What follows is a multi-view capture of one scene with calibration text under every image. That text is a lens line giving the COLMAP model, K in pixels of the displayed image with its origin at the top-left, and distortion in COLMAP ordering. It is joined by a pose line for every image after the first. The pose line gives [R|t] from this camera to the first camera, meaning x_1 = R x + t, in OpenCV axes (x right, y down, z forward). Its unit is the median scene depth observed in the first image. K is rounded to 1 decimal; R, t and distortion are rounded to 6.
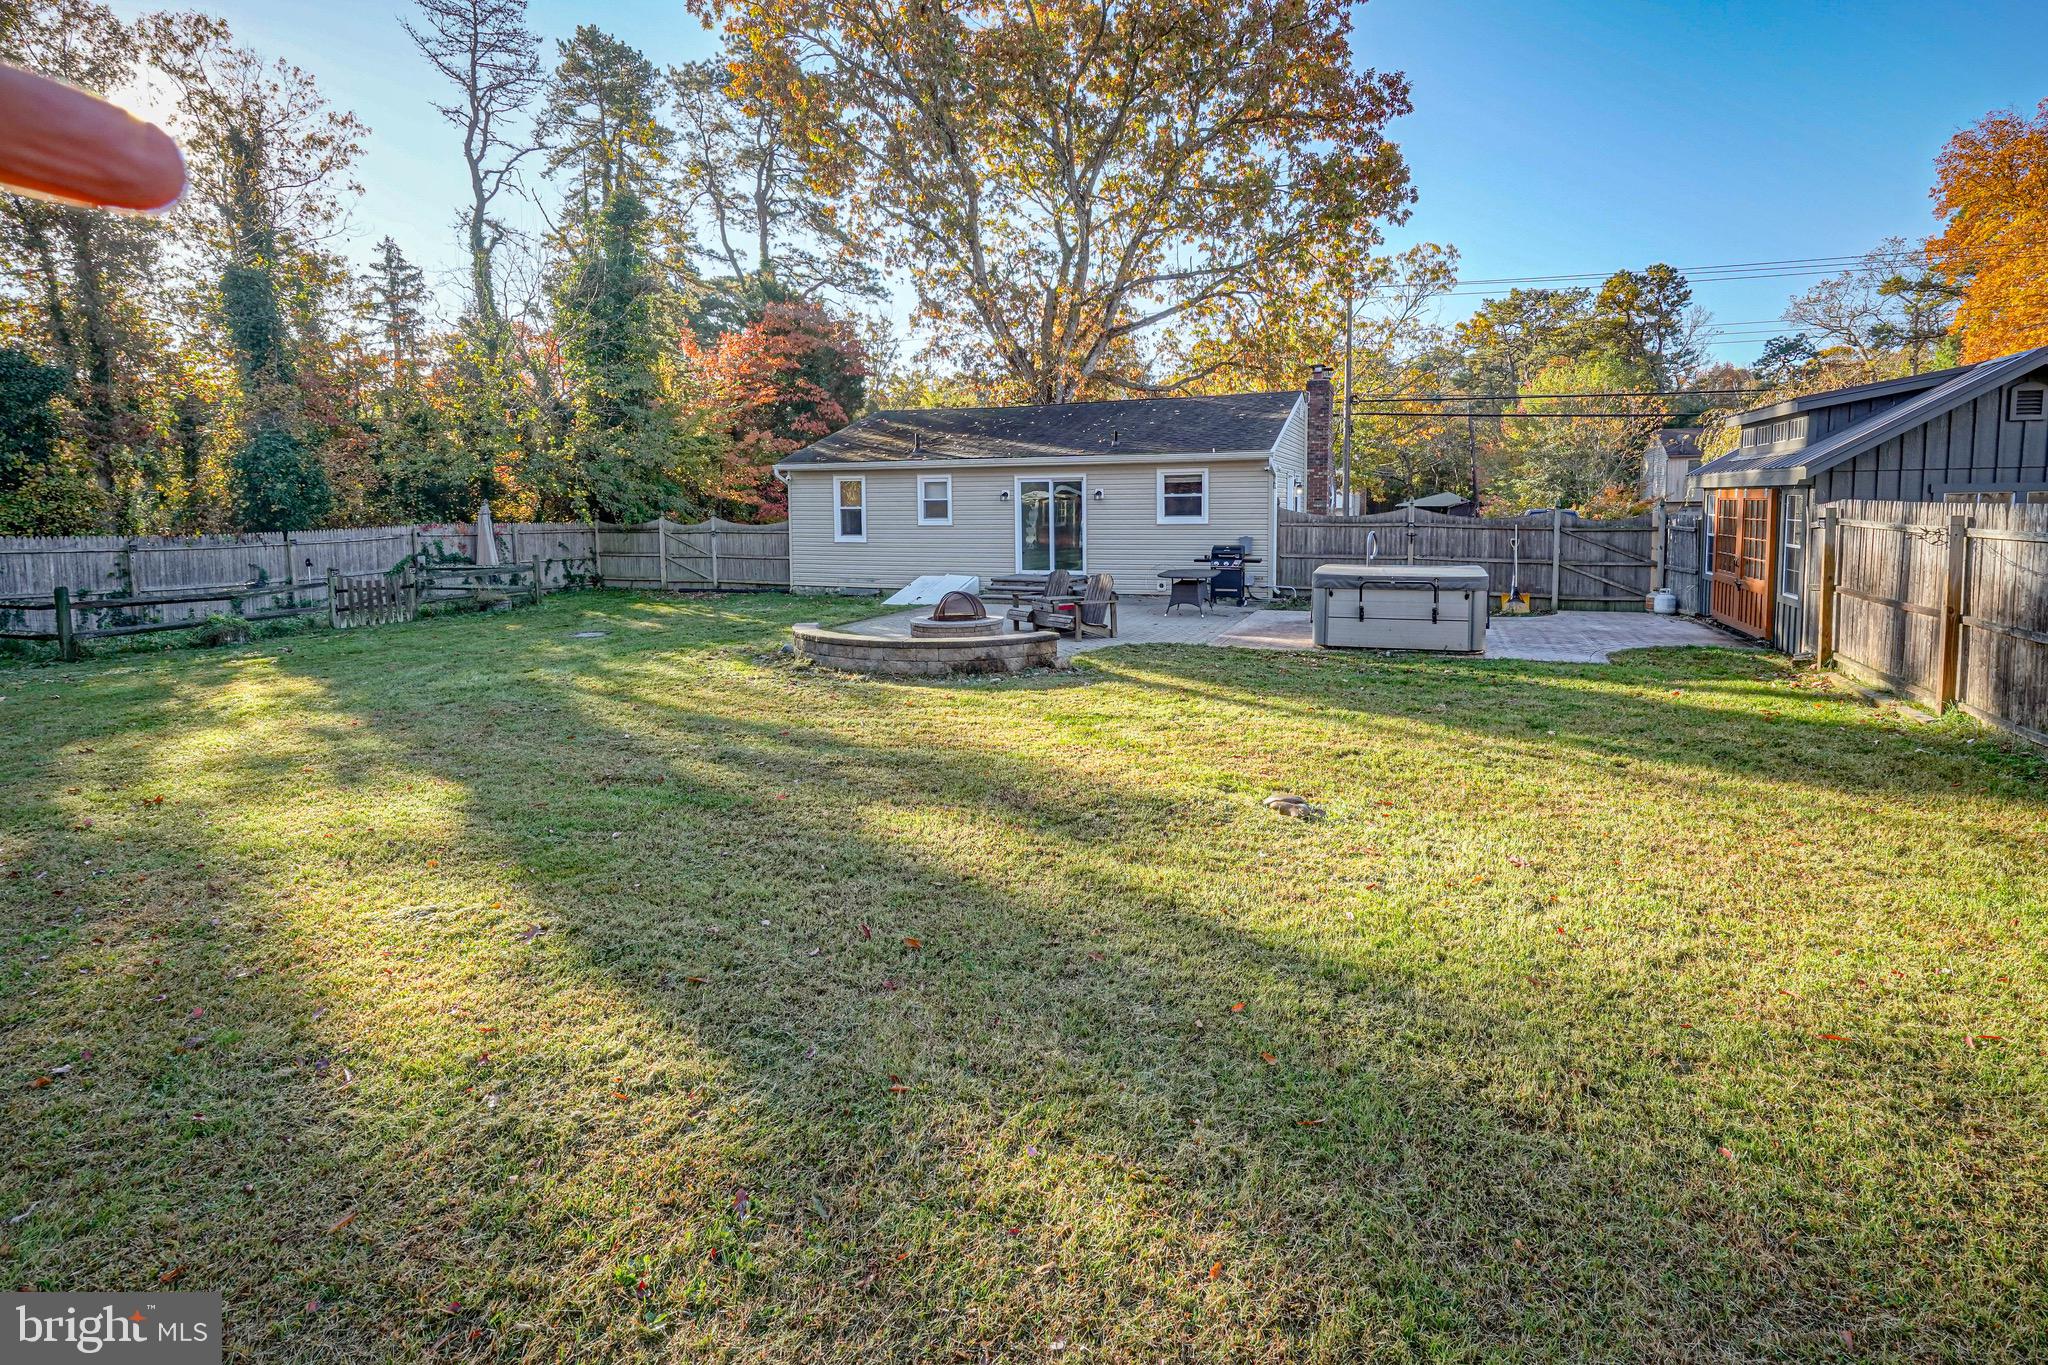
lens RADIAL K [[970.7, 0, 1023.4], [0, 970.7, 575.2], [0, 0, 1]] dist [-0.000392, 0.000333]
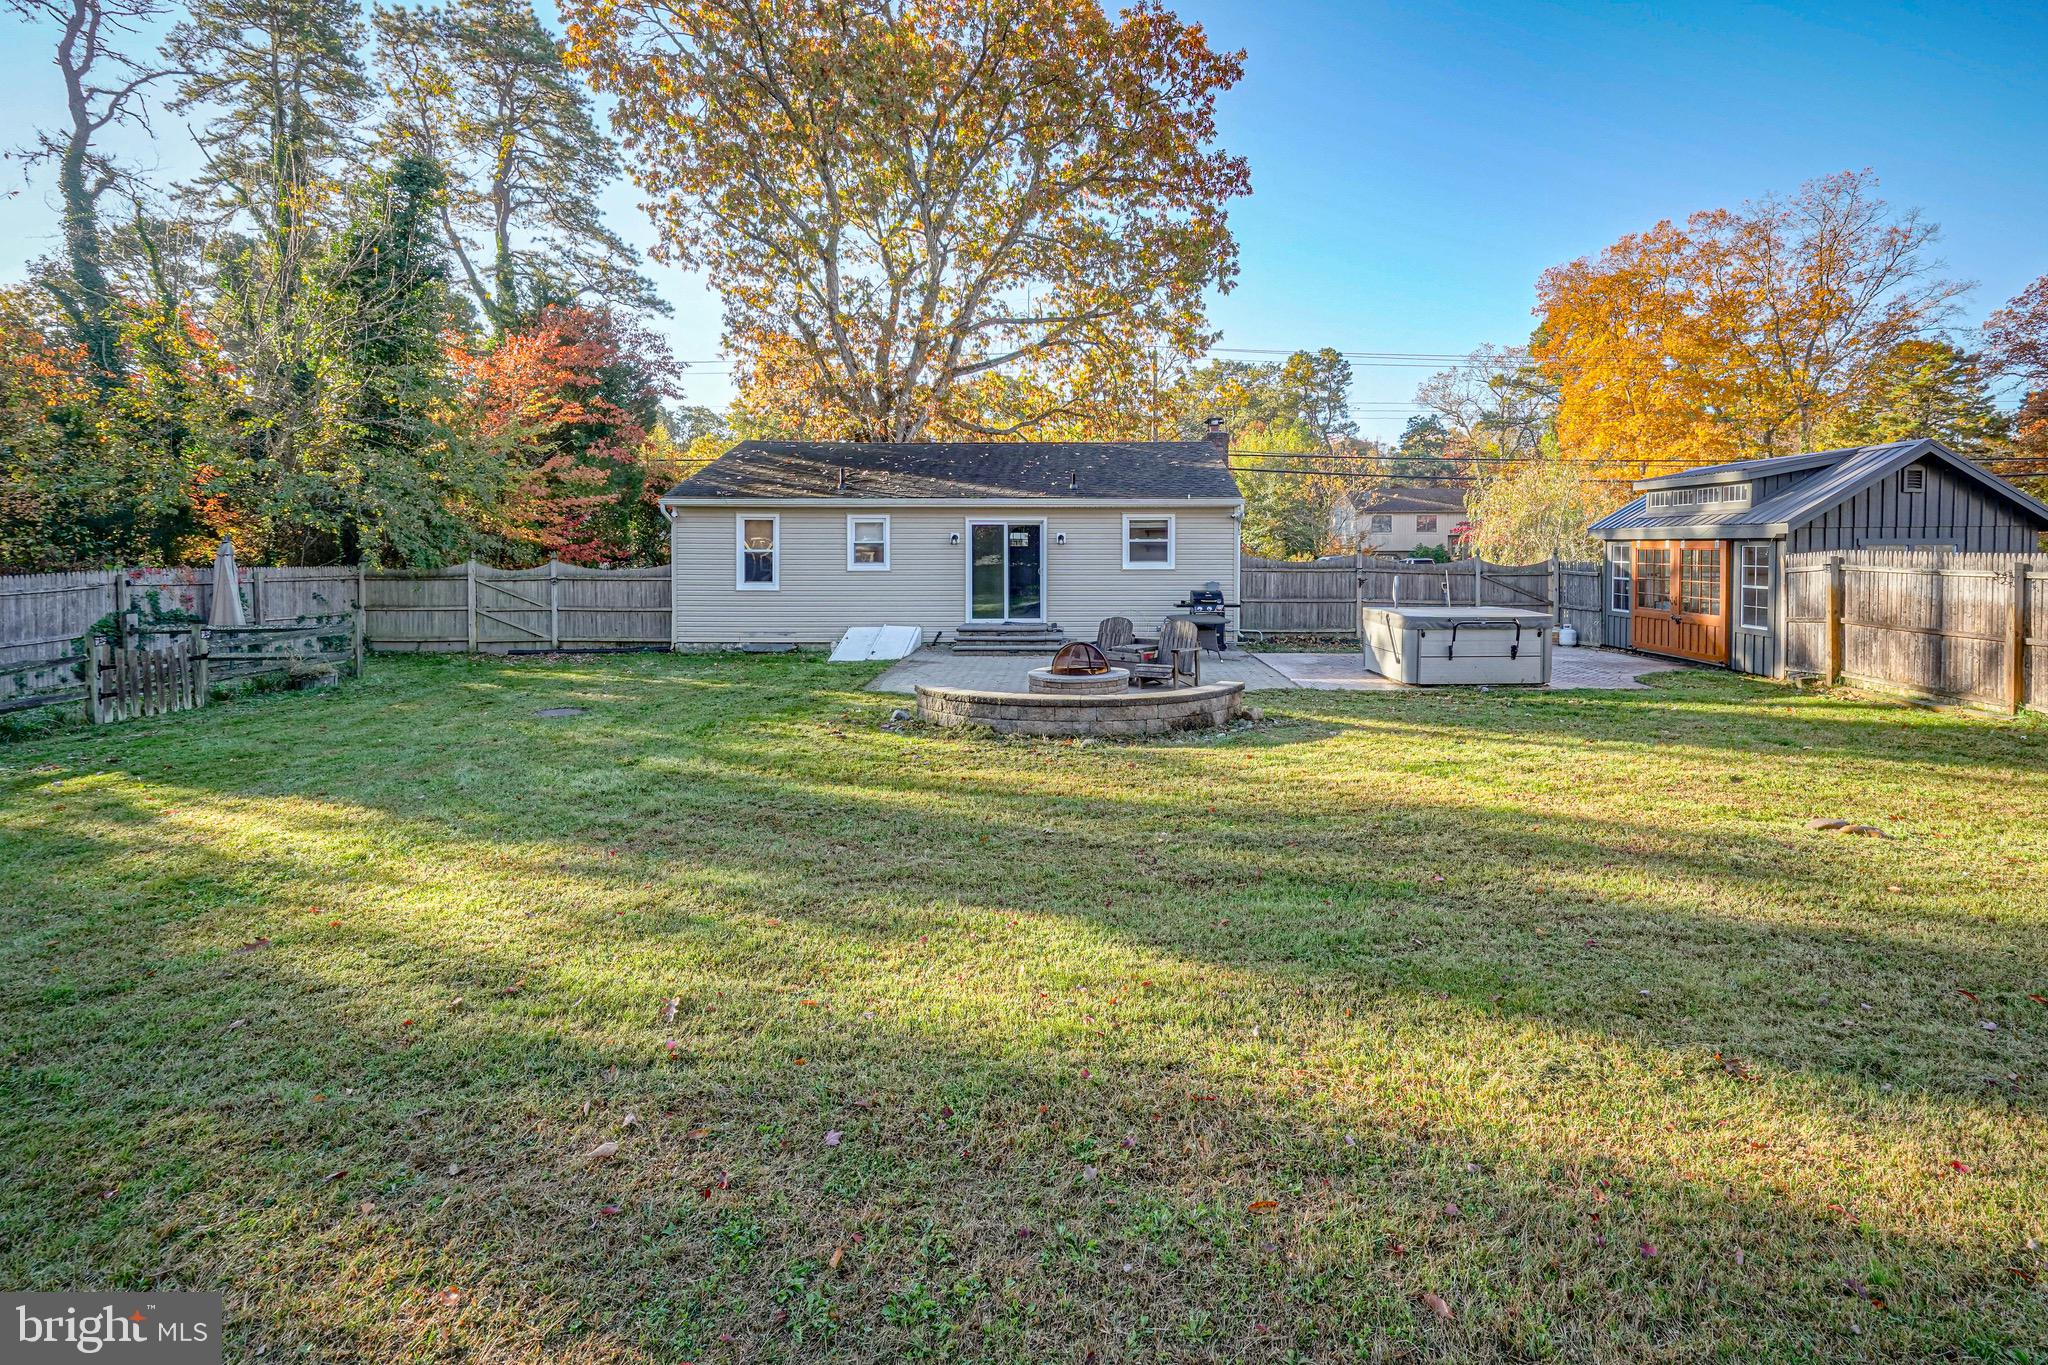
lens RADIAL K [[991.1, 0, 1104.3], [0, 991.1, 563.1], [0, 0, 1]] dist [-0.001033, 0.000176]
pose [[0.925457, 0.003219, 0.378838, -0.180804], [0.019306, 0.998264, -0.055644, -0.002403], [-0.378360, 0.058810, 0.923789, 0.055776]]
